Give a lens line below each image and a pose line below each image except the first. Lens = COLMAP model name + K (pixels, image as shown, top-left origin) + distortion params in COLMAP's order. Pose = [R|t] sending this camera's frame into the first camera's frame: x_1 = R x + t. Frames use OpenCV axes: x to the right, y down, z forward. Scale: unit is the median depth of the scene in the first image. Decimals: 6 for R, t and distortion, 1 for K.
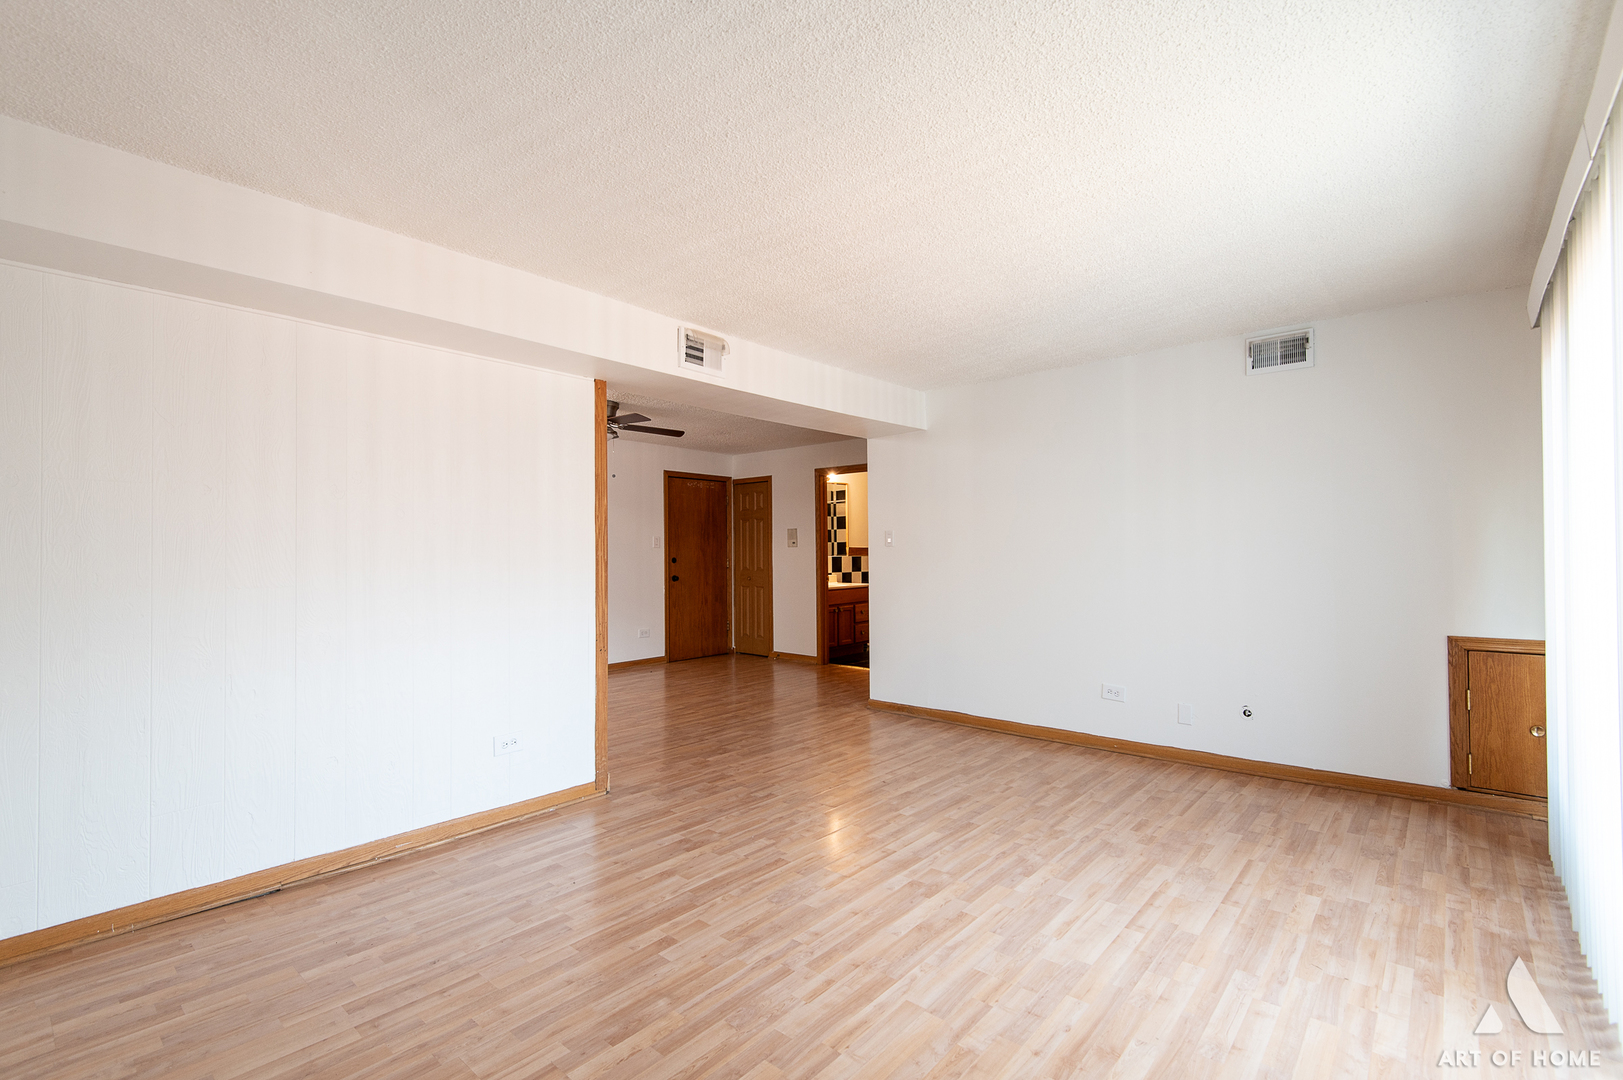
lens RADIAL K [[728.8, 0, 807.1], [0, 728.8, 542.7], [0, 0, 1]] dist [0.040967, -0.026428]
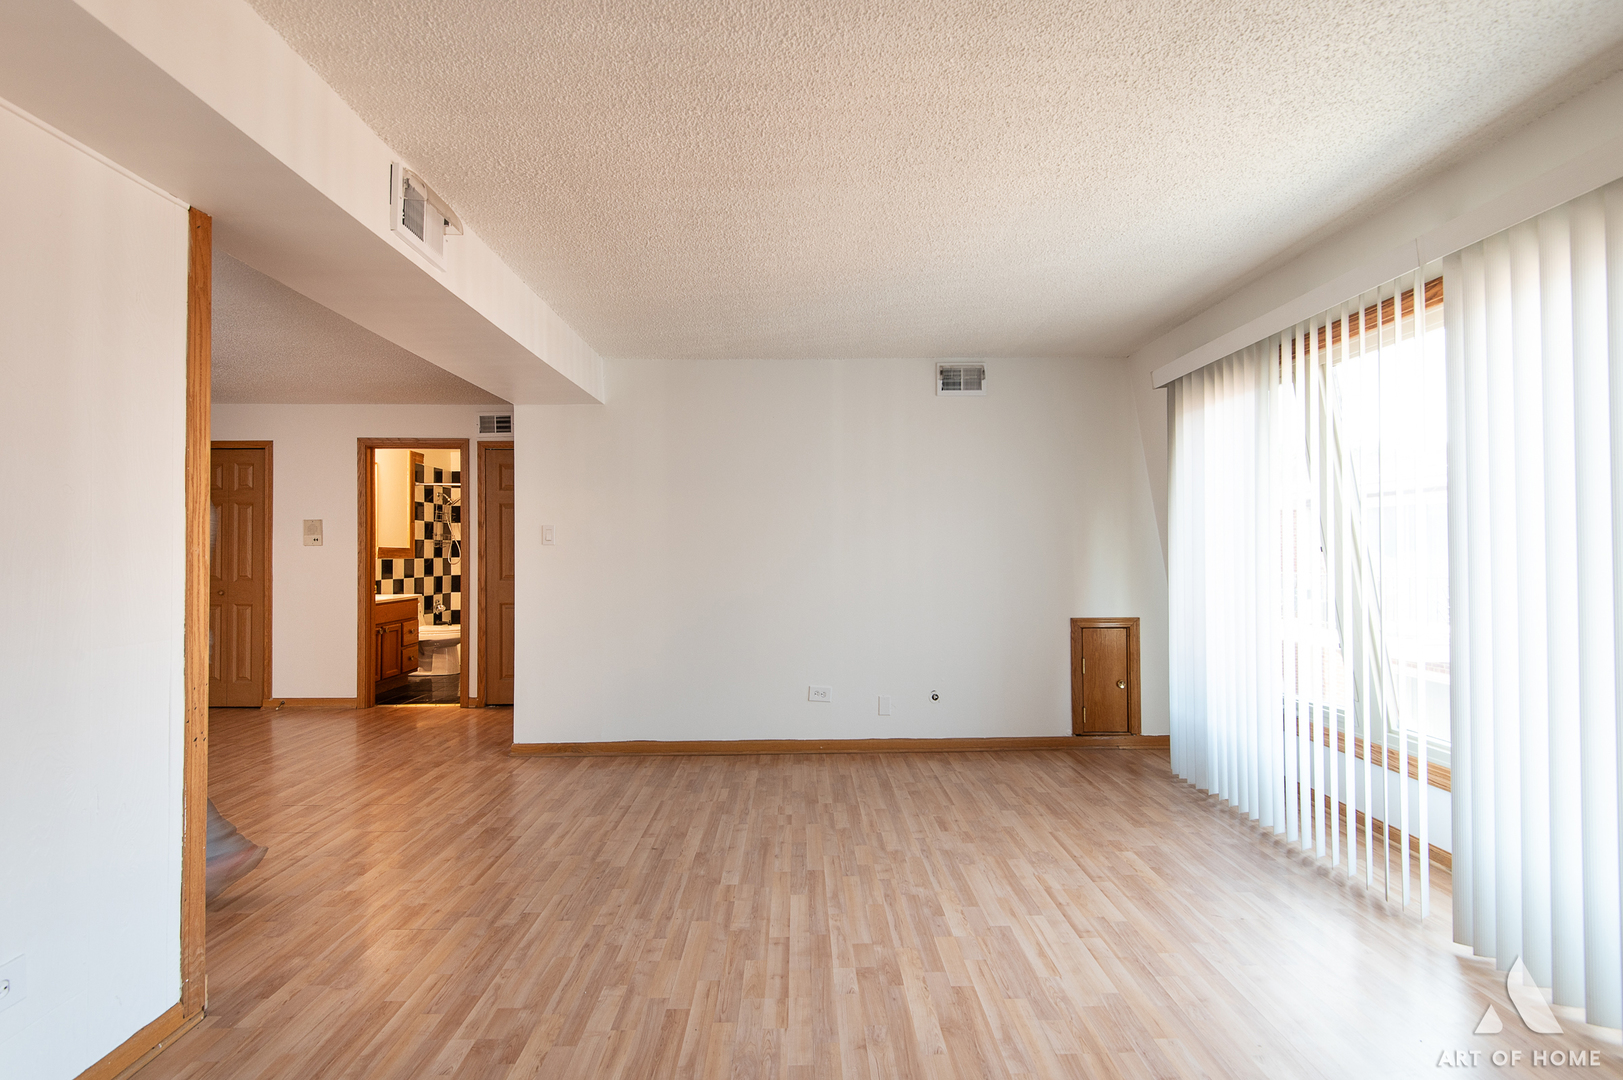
lens RADIAL K [[728.8, 0, 807.1], [0, 728.8, 542.7], [0, 0, 1]] dist [0.040967, -0.026428]
pose [[0.741829, 0.013743, 0.670449, -0.305304], [-0.010369, 0.999906, -0.009023, 0.009477], [-0.670509, -0.000259, 0.741901, 0.323773]]
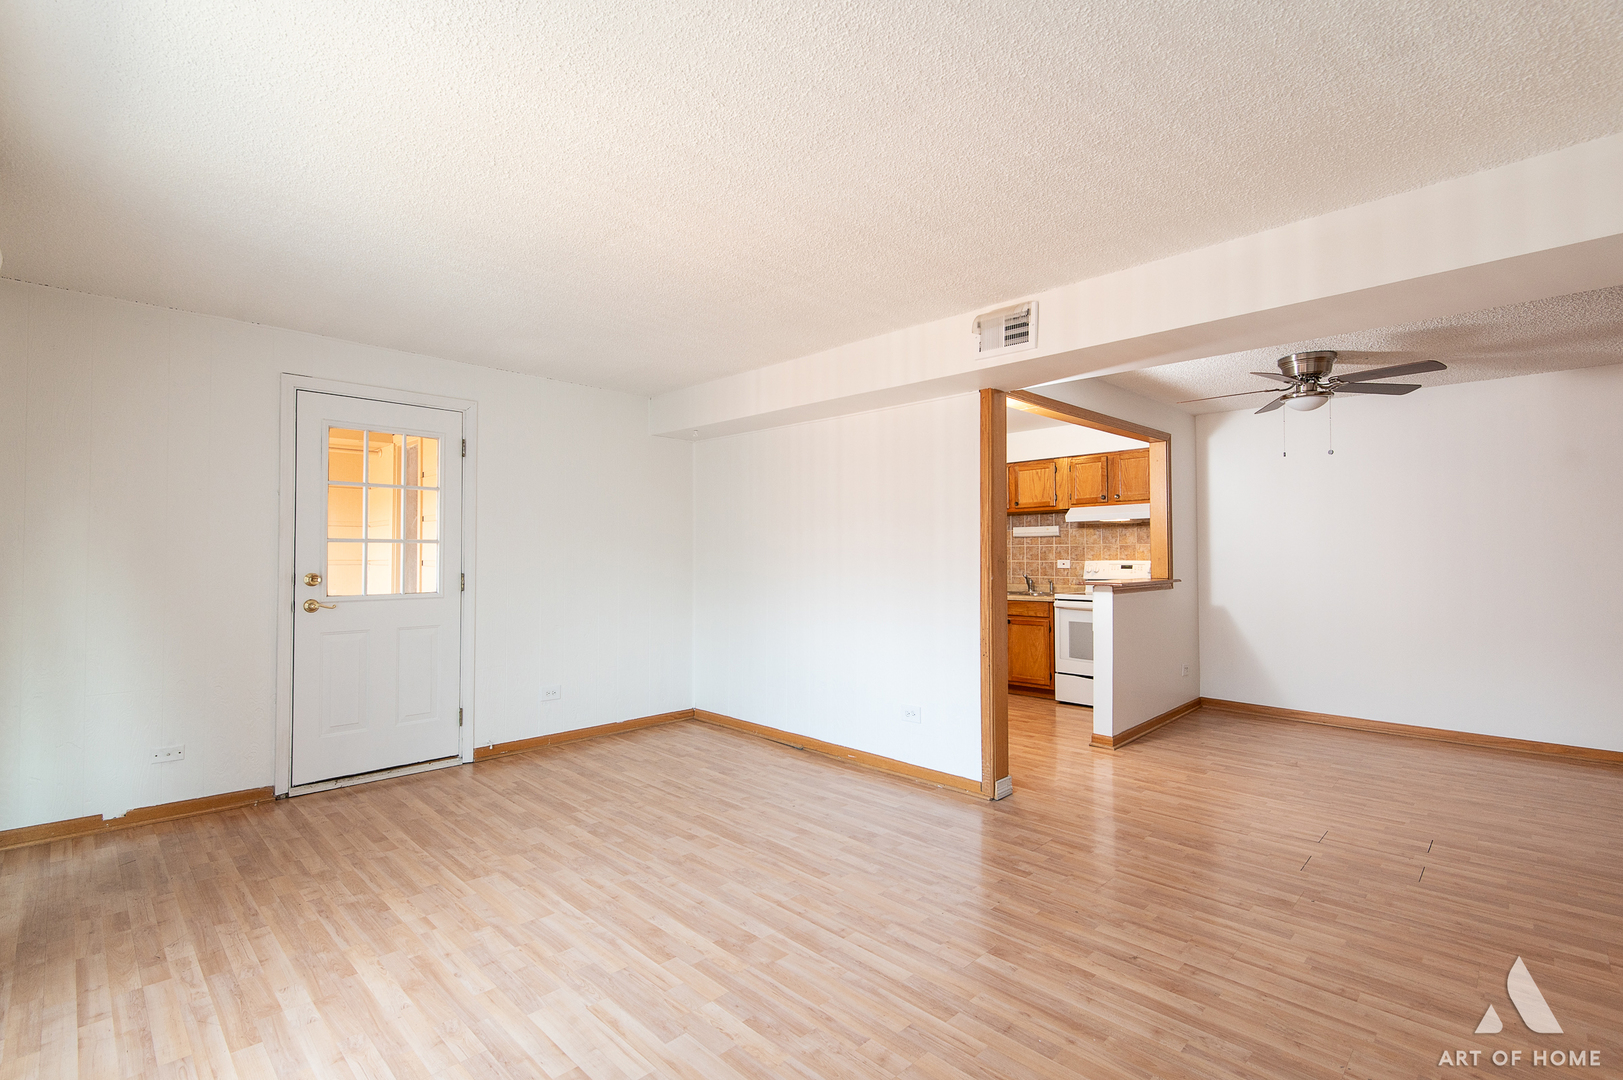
lens RADIAL K [[728.8, 0, 807.1], [0, 728.8, 542.7], [0, 0, 1]] dist [0.040967, -0.026428]
pose [[-0.059443, -0.013911, -0.998135, 0.726273], [0.010404, 0.999840, -0.014554, 0.003205], [0.998177, -0.011250, -0.059289, 0.795280]]
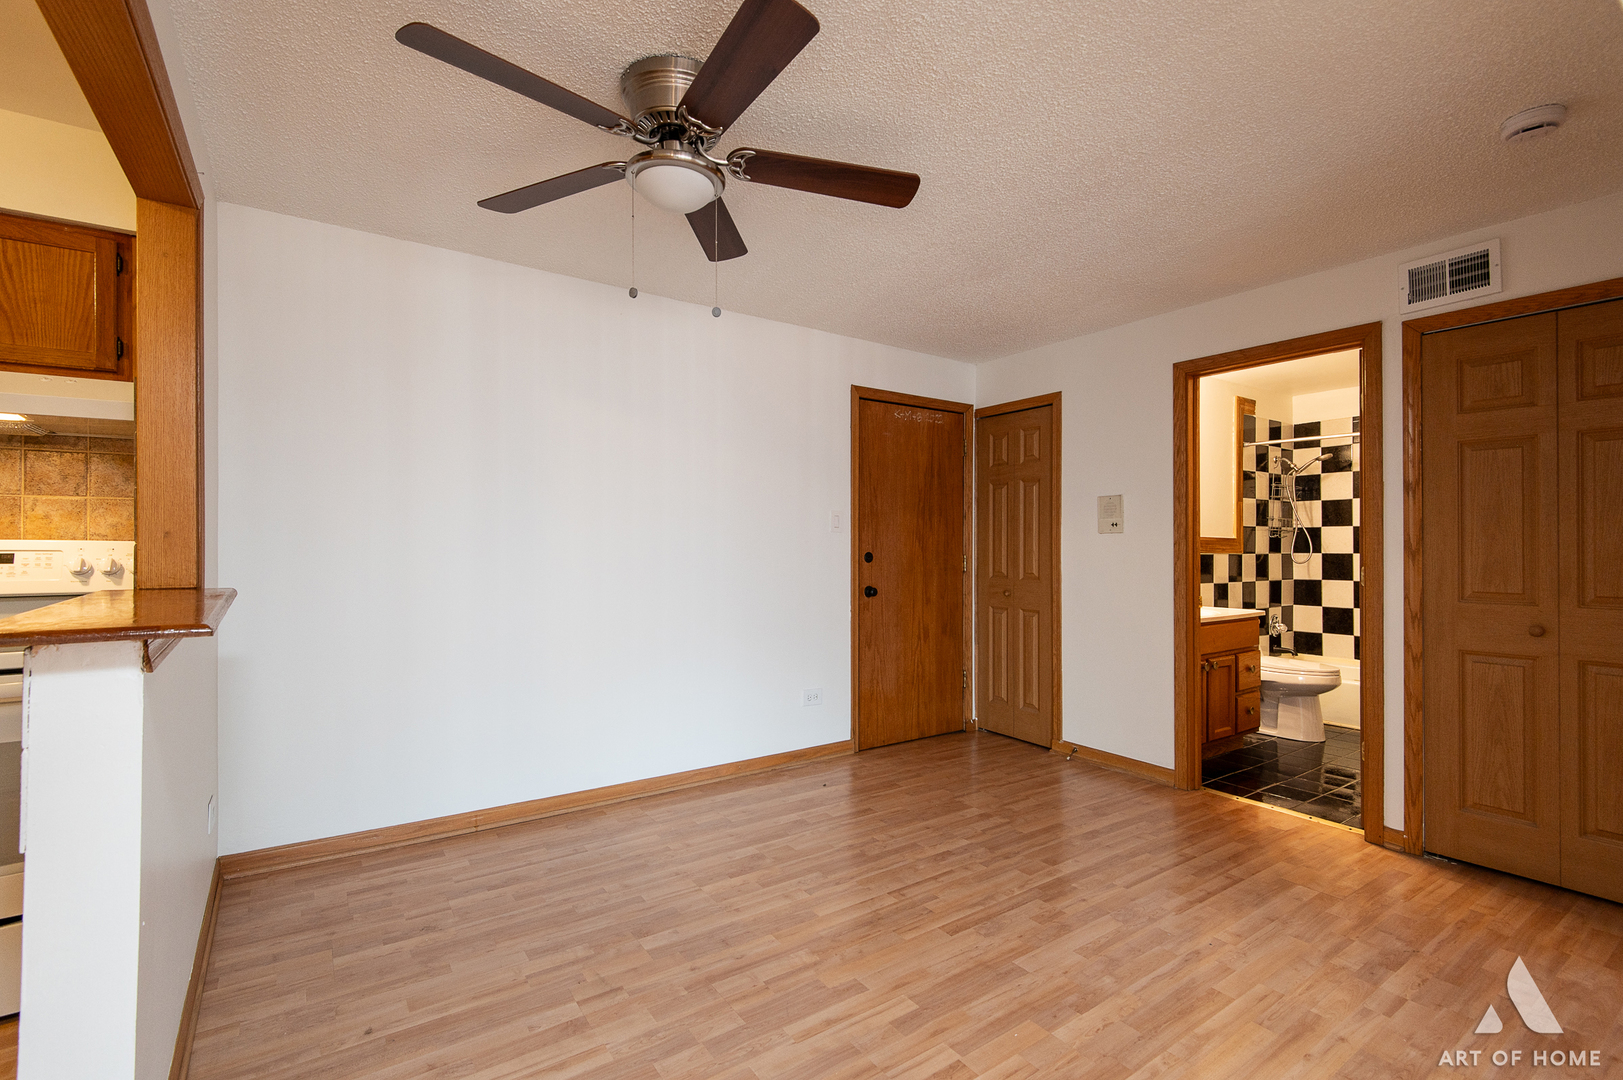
lens RADIAL K [[728.8, 0, 807.1], [0, 728.8, 542.7], [0, 0, 1]] dist [0.040967, -0.026428]
pose [[0.970219, 0.009400, -0.242048, -0.207696], [-0.007459, 0.999932, 0.008934, 0.019132], [0.242116, -0.006862, 0.970223, 1.010018]]
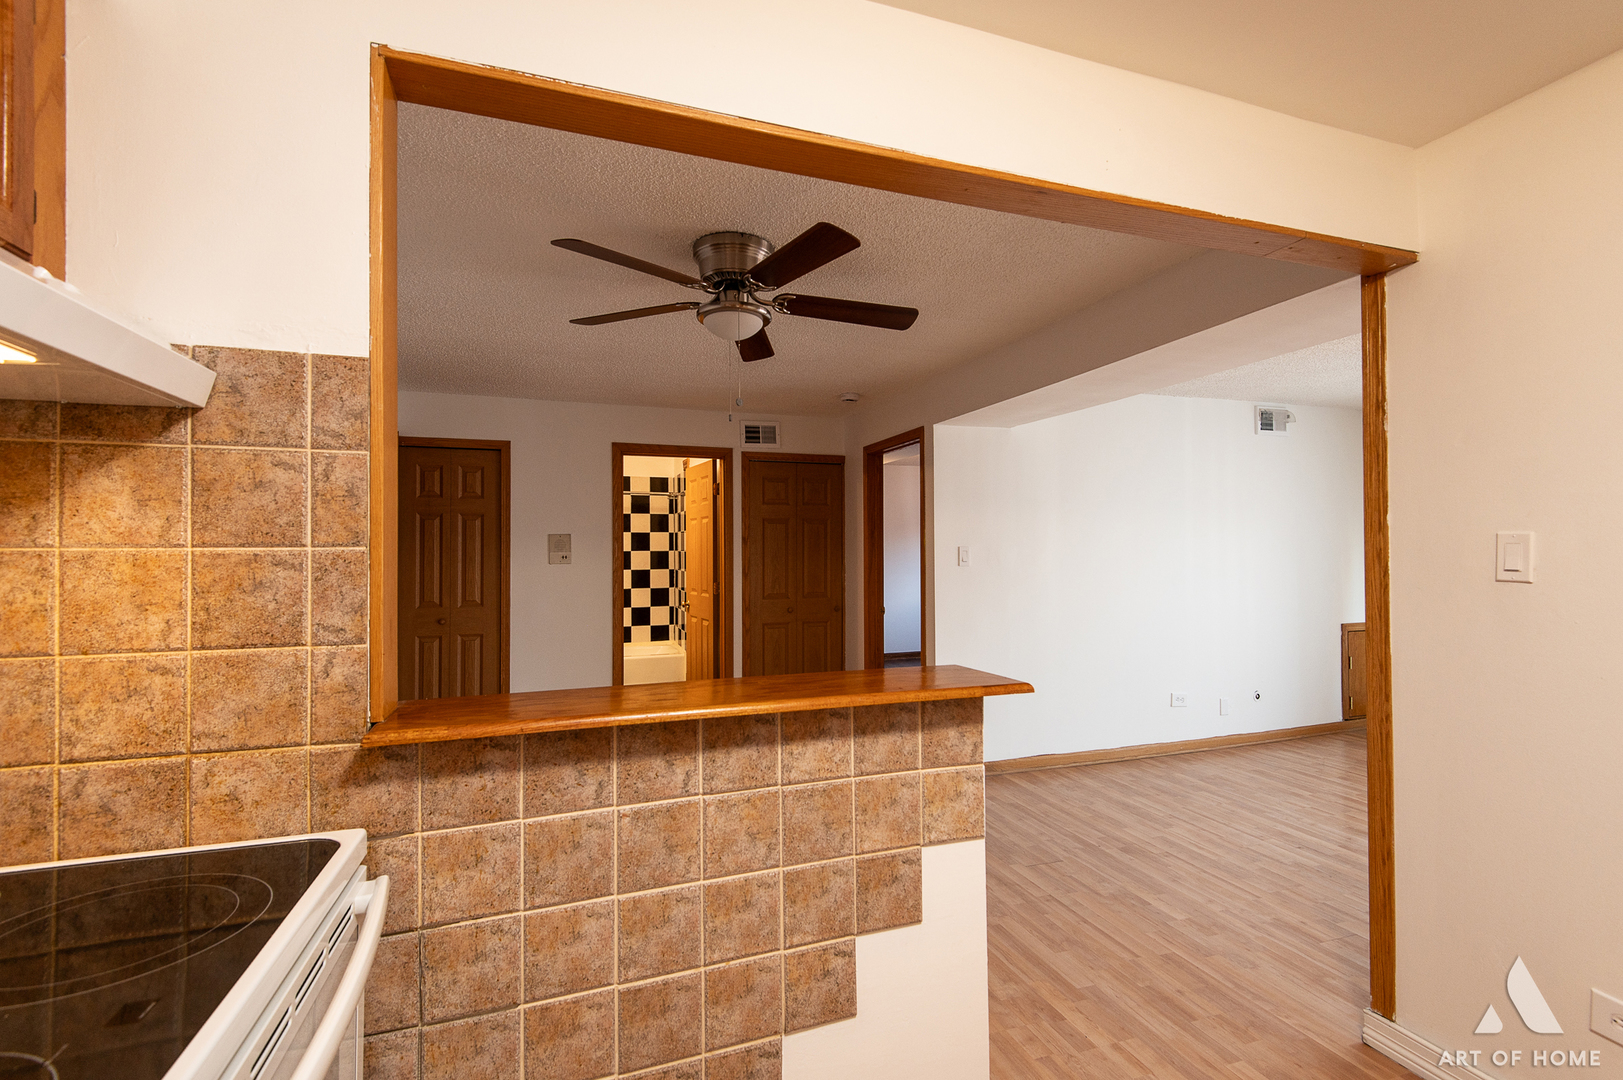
lens RADIAL K [[728.8, 0, 807.1], [0, 728.8, 542.7], [0, 0, 1]] dist [0.040967, -0.026428]
pose [[0.496059, 0.017929, 0.868104, -0.954624], [-0.009825, 0.999839, -0.015036, -0.010356], [-0.868233, -0.001070, 0.496155, 1.094407]]
